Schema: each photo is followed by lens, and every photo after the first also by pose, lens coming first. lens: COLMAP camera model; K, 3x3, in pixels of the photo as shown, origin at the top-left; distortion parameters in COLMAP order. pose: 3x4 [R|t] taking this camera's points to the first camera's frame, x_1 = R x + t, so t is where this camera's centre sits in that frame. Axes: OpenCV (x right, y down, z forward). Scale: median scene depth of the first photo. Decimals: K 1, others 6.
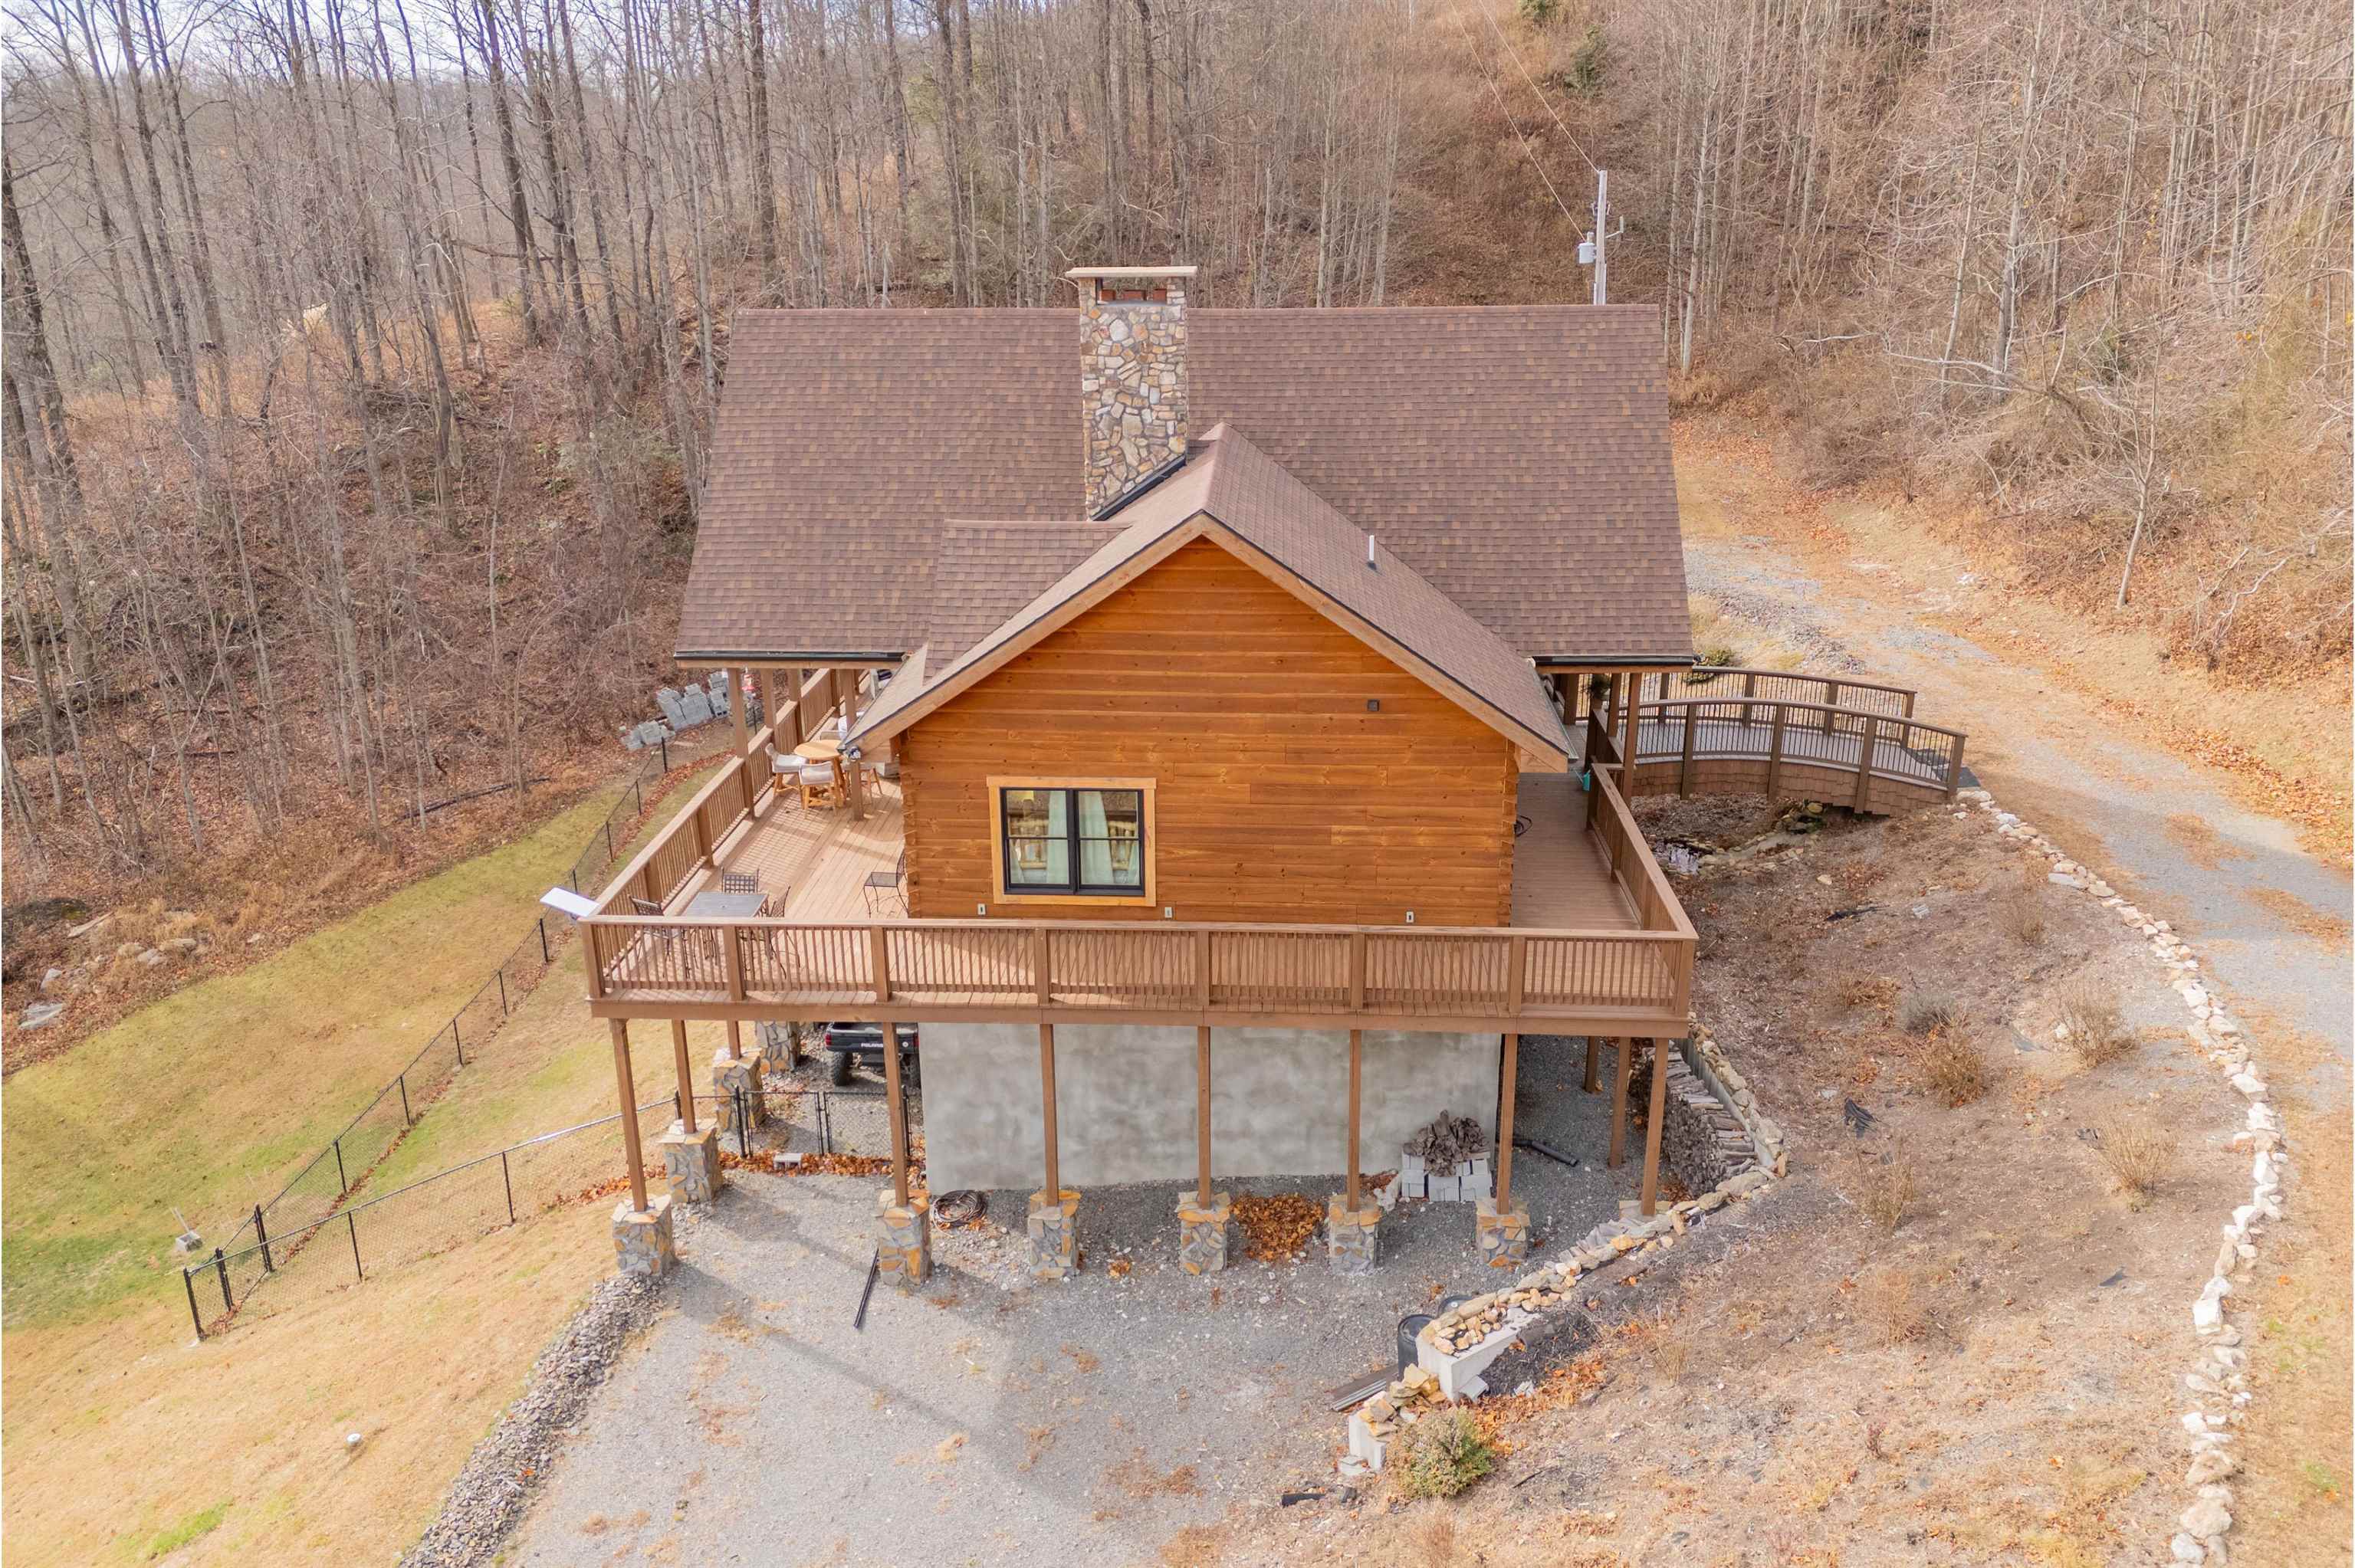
lens RADIAL K [[1700.1, 0, 1177.5], [0, 1700.1, 784.0], [0, 0, 1]] dist [0.076173, -0.055541]
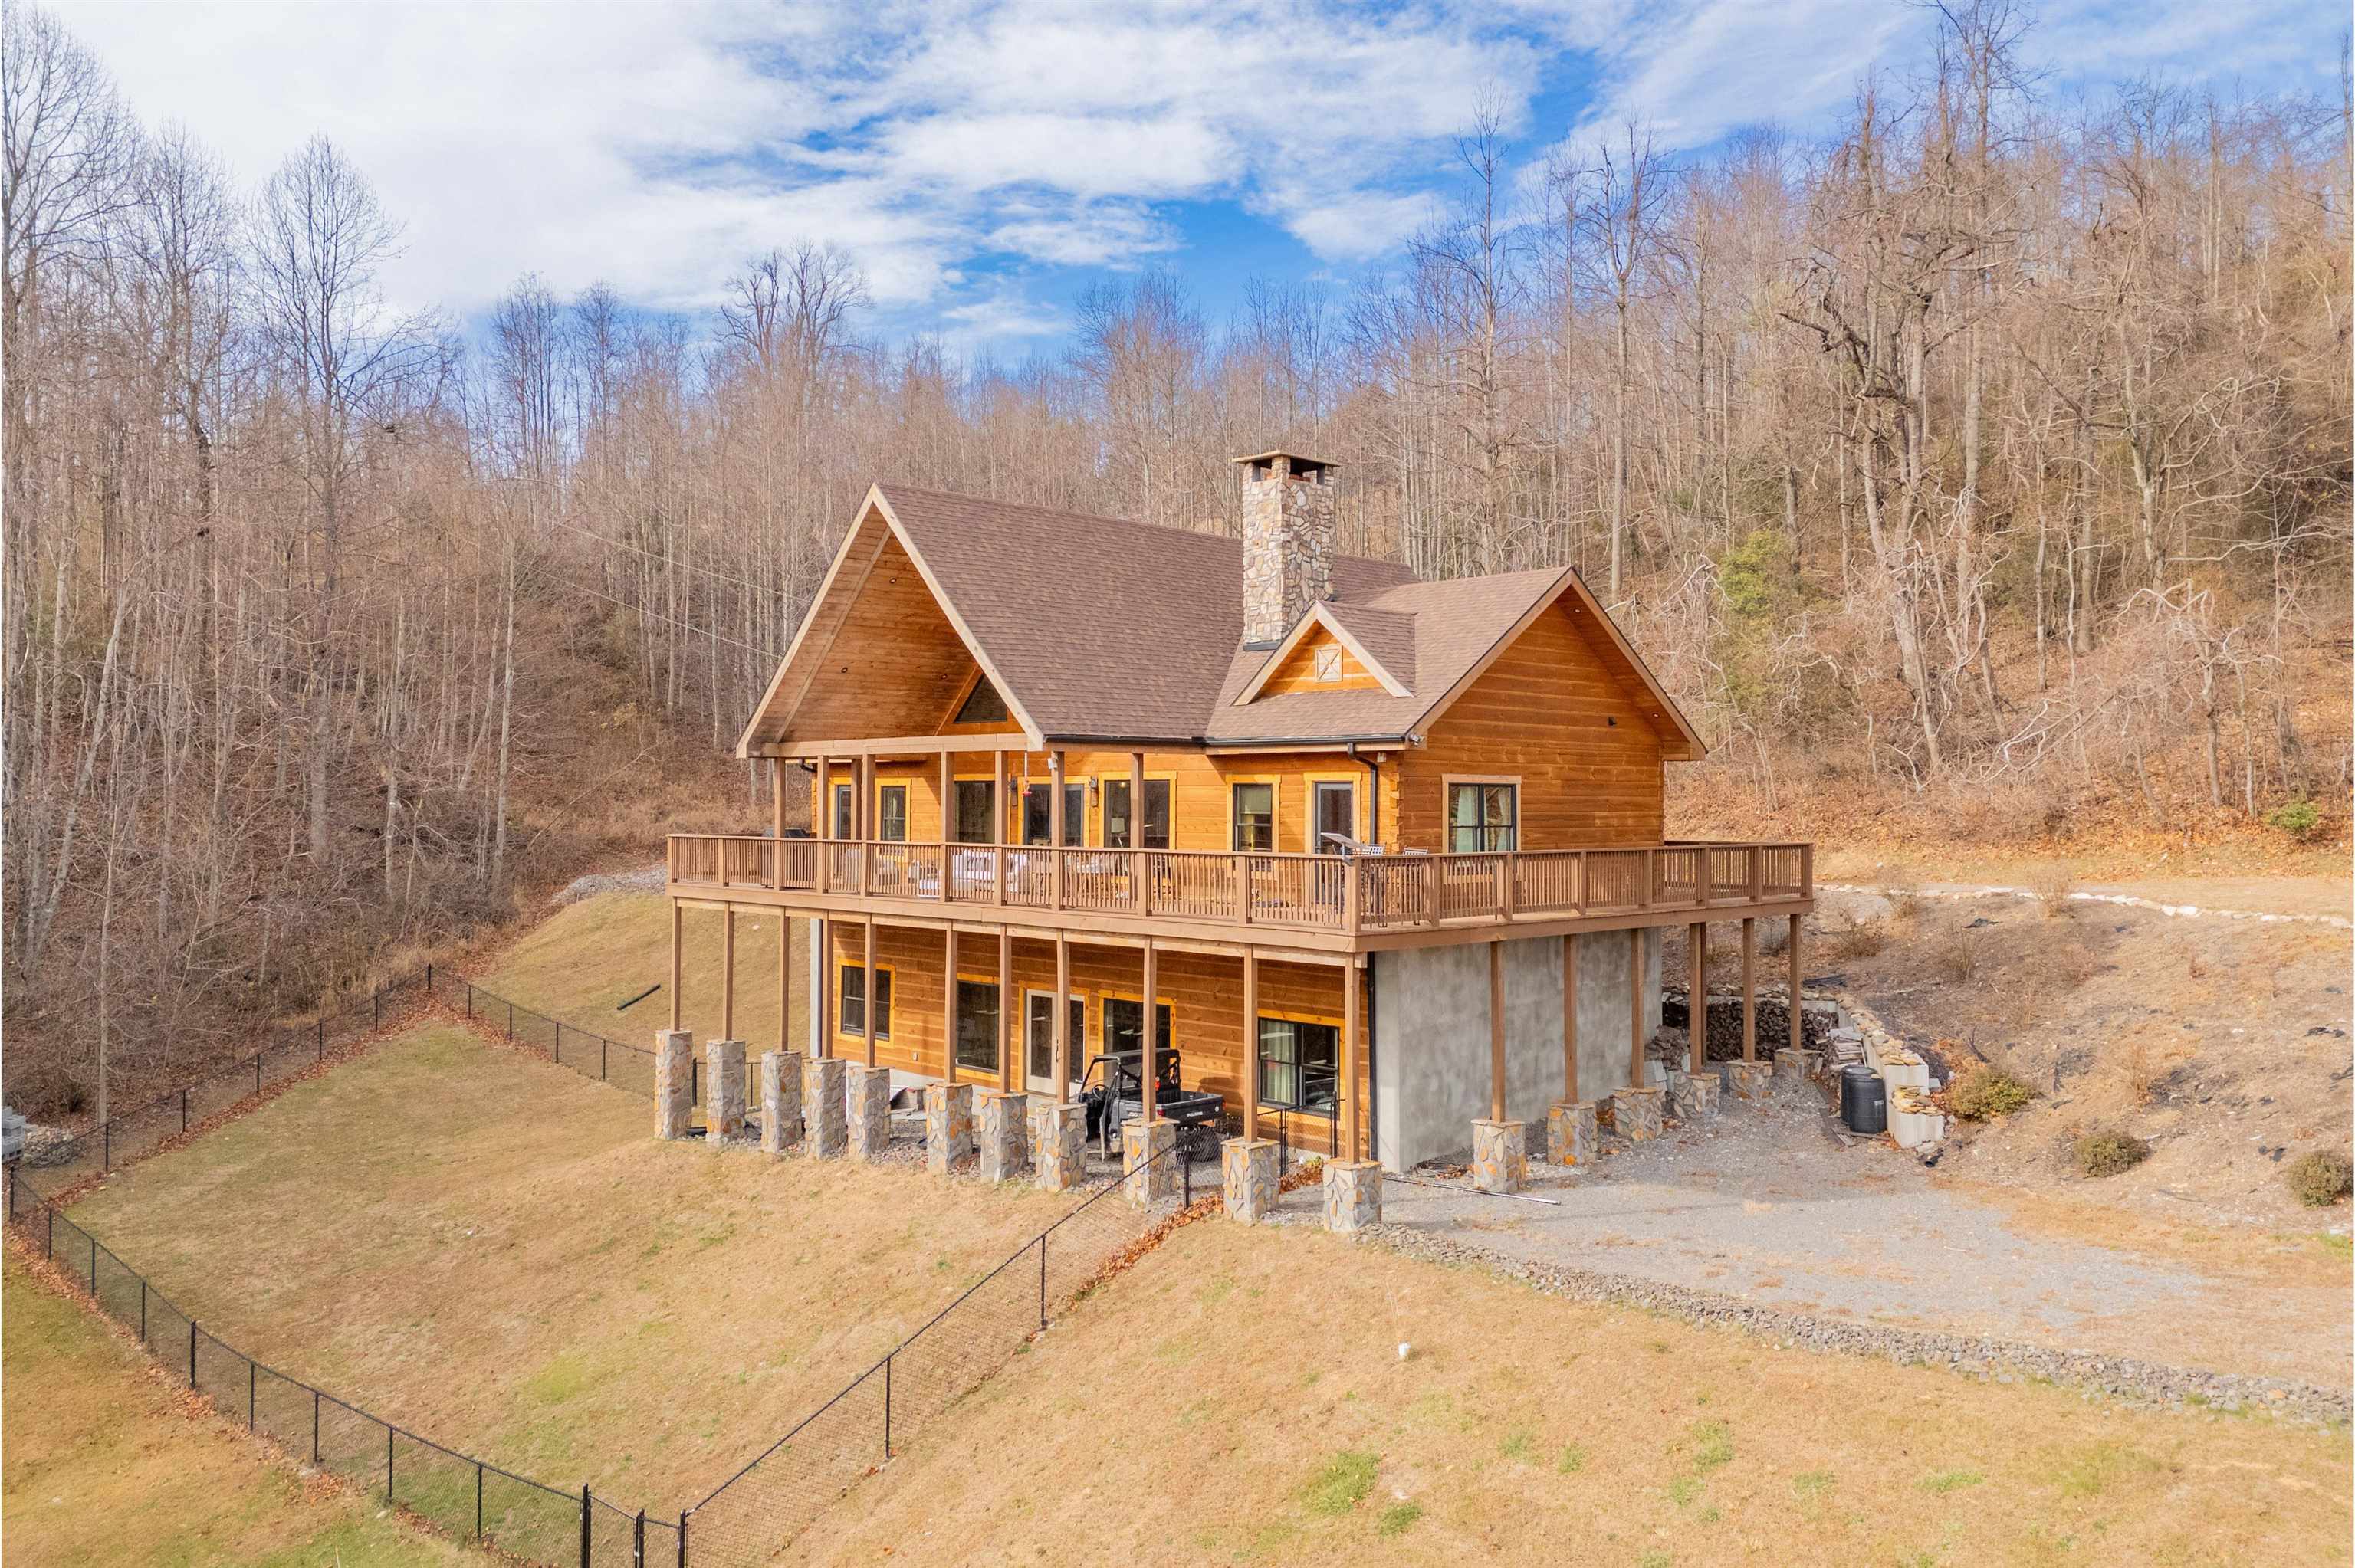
lens RADIAL K [[1708.9, 0, 1181.2], [0, 1708.9, 785.5], [0, 0, 1]] dist [0.070490, -0.063503]
pose [[0.678572, 0.013693, 0.734407, -1.064835], [0.240111, 0.940764, -0.239396, 0.236045], [-0.694181, 0.338786, 0.635088, 0.304554]]
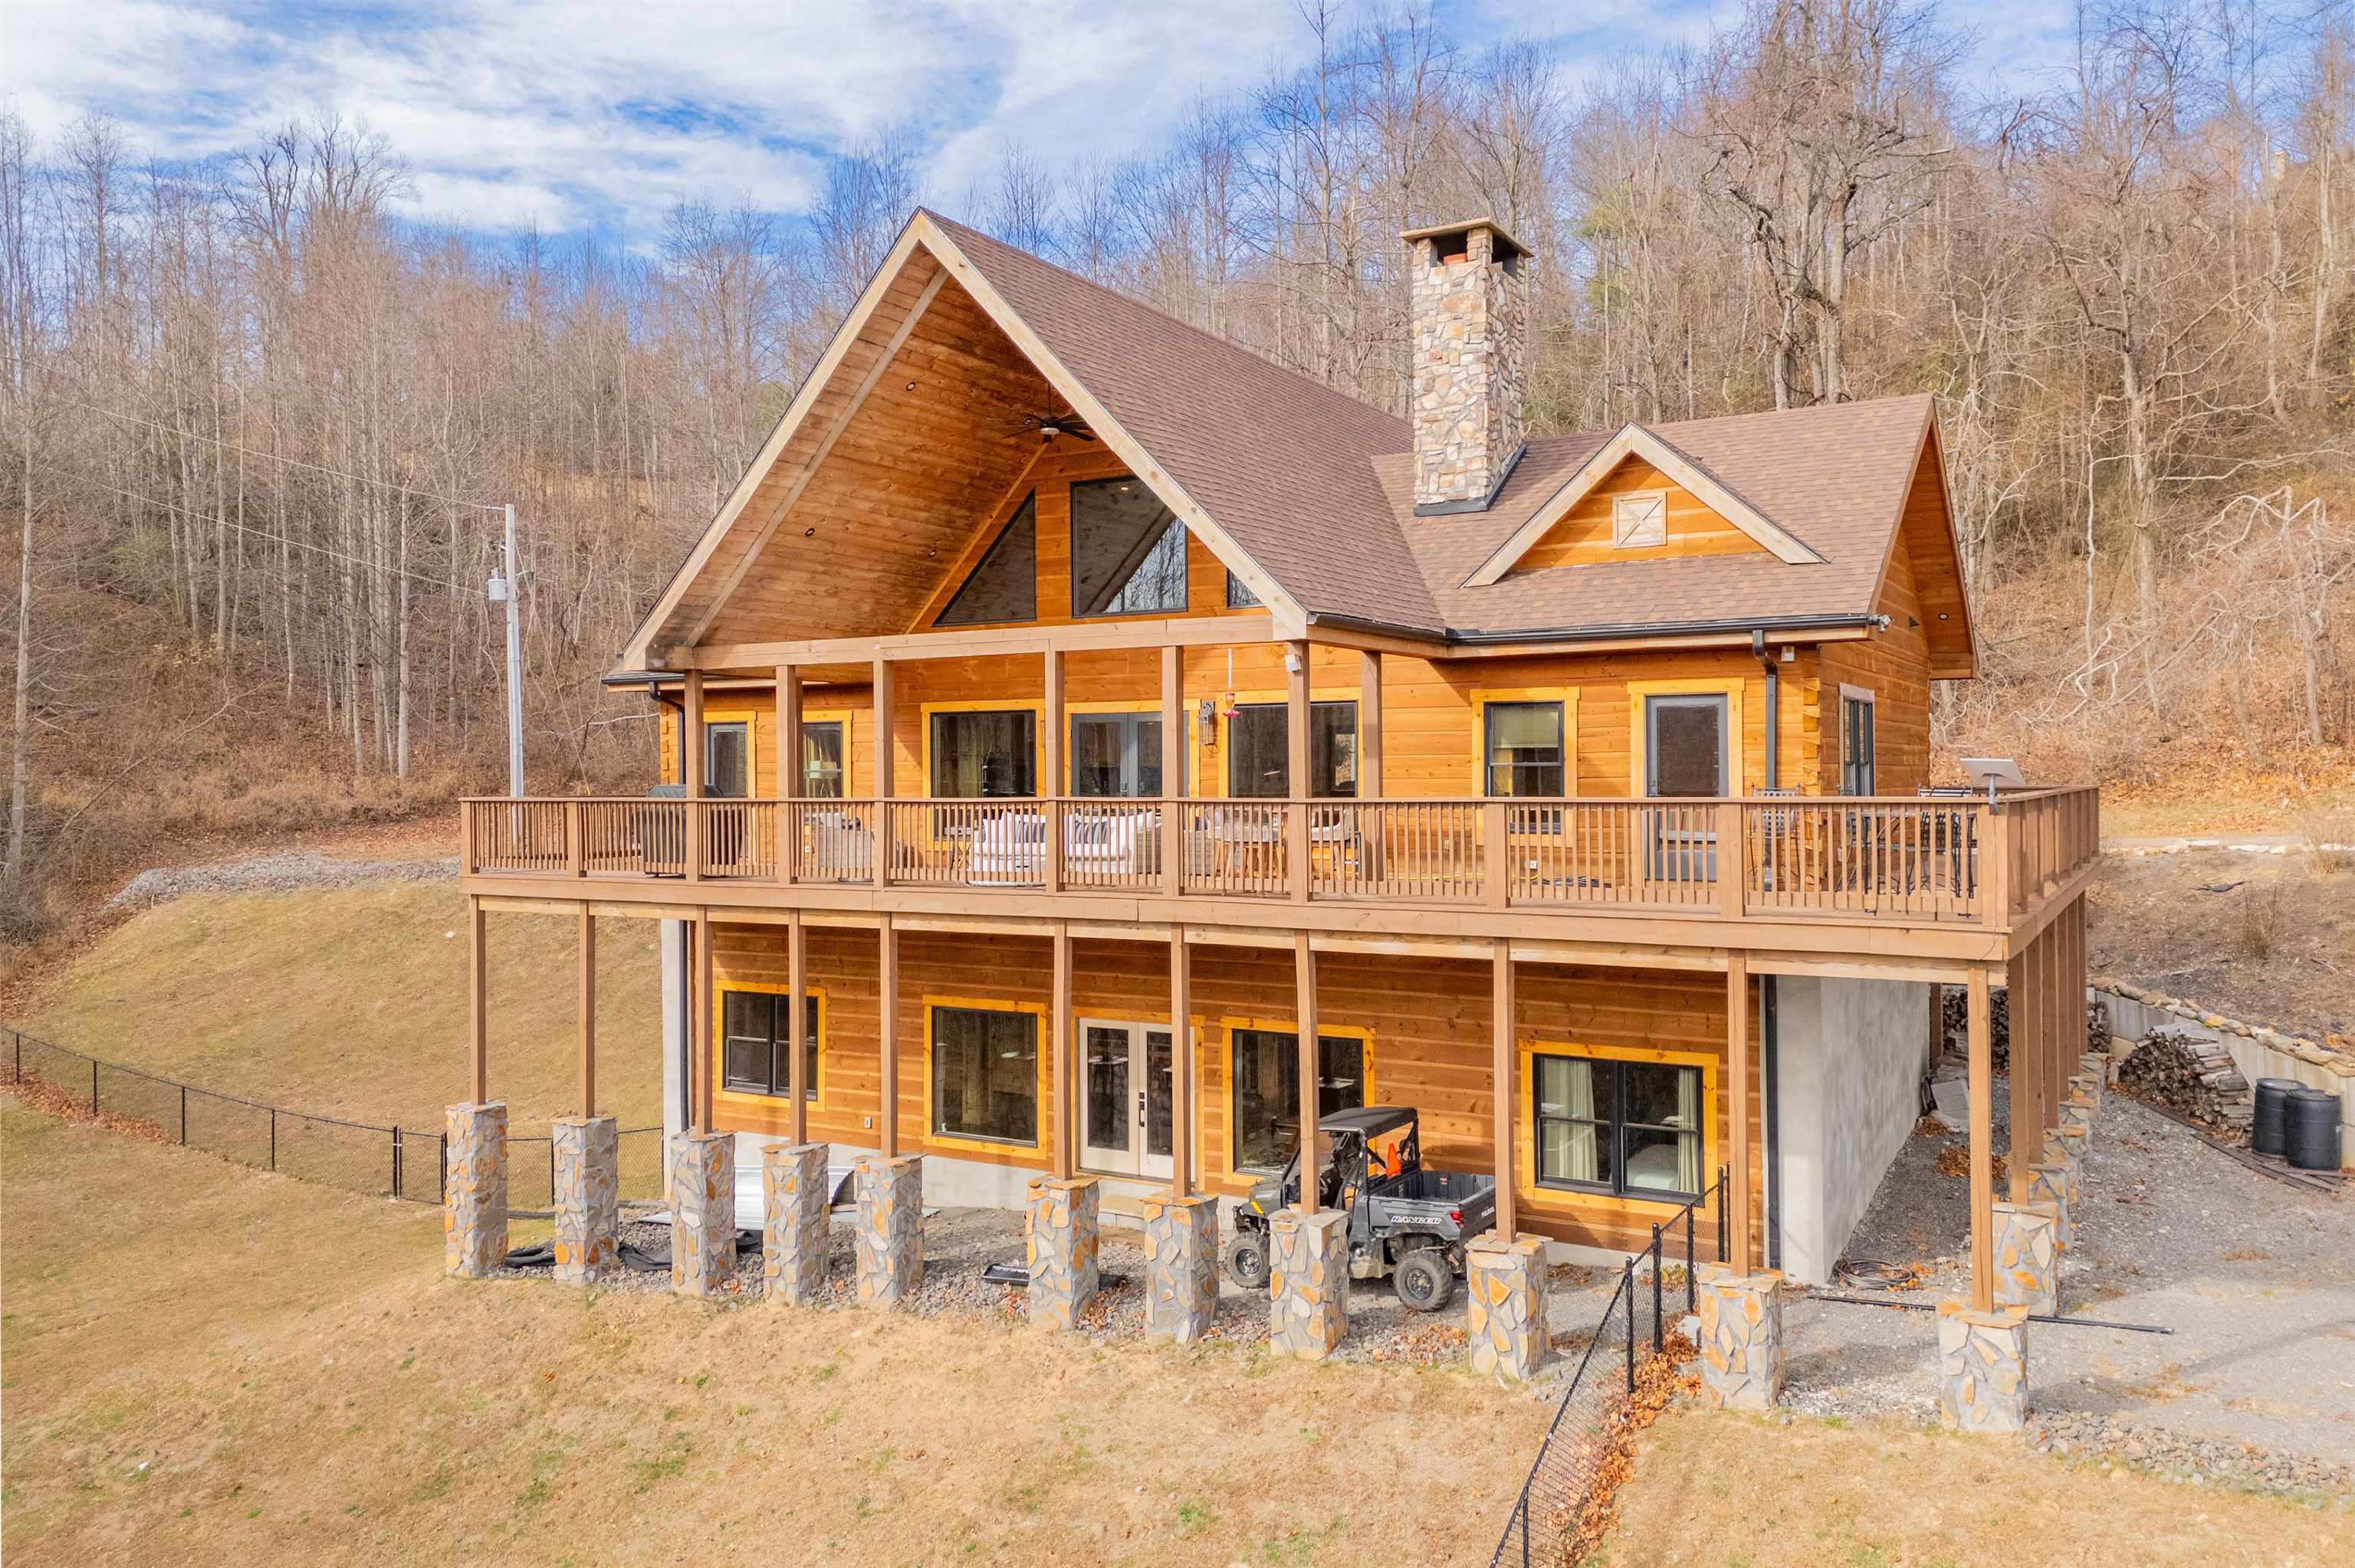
lens RADIAL K [[1724.9, 0, 1171.0], [0, 1724.9, 786.4], [0, 0, 1]] dist [0.067783, -0.050981]
pose [[0.471572, -0.003633, 0.881820, -0.933681], [0.300384, 0.940848, -0.156761, 0.072128], [-0.829089, 0.338809, 0.444769, 0.827570]]
